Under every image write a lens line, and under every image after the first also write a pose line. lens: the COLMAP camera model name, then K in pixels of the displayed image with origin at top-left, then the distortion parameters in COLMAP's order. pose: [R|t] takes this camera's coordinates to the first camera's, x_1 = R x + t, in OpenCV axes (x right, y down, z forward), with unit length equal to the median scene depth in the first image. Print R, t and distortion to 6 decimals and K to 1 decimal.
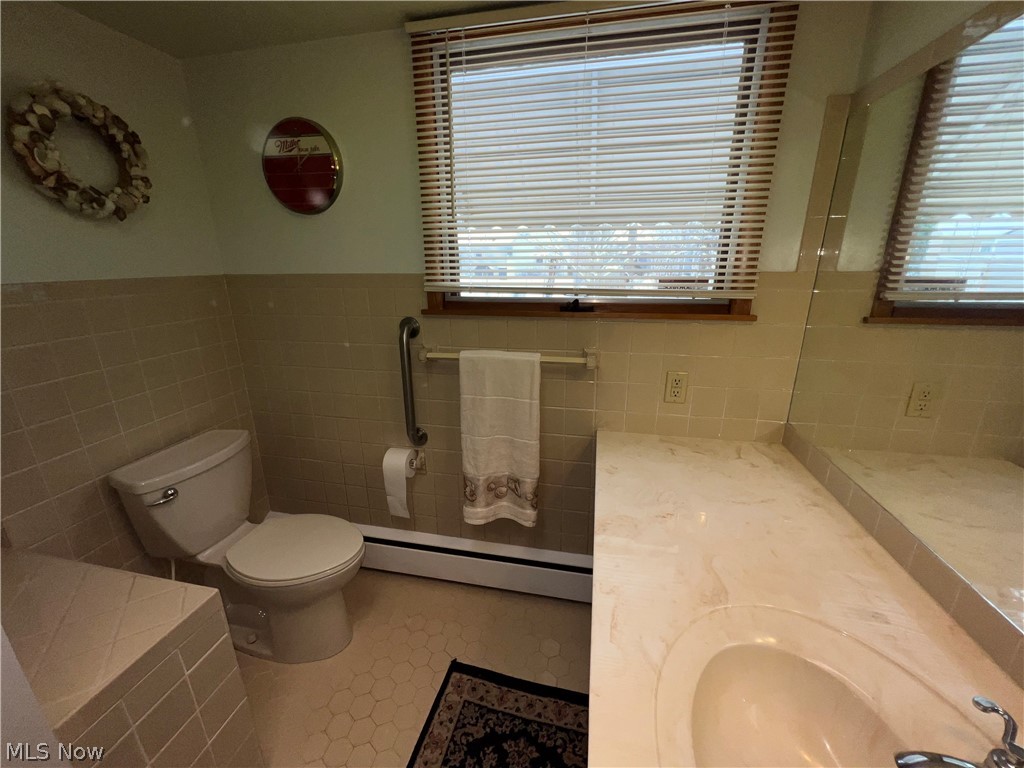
lens RADIAL K [[408.9, 0, 511.9], [0, 408.9, 389.0], [0, 0, 1]] dist [-0.002519, -0.000309]
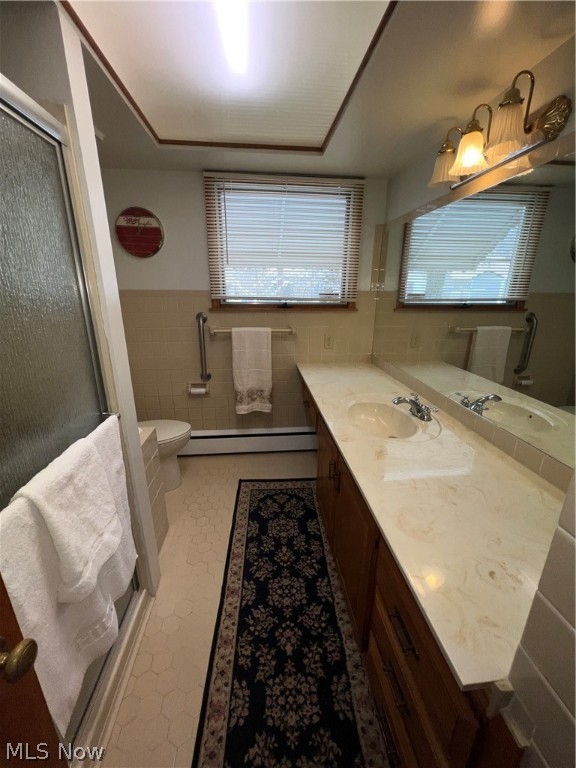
lens RADIAL K [[306.7, 0, 289.3], [0, 306.7, 381.0], [0, 0, 1]] dist [-0.002519, -0.000309]
pose [[0.948532, -0.080573, 0.306259, -0.351326], [0.075825, 0.996745, 0.027391, 0.153993], [-0.307469, -0.002760, 0.951554, -0.565308]]
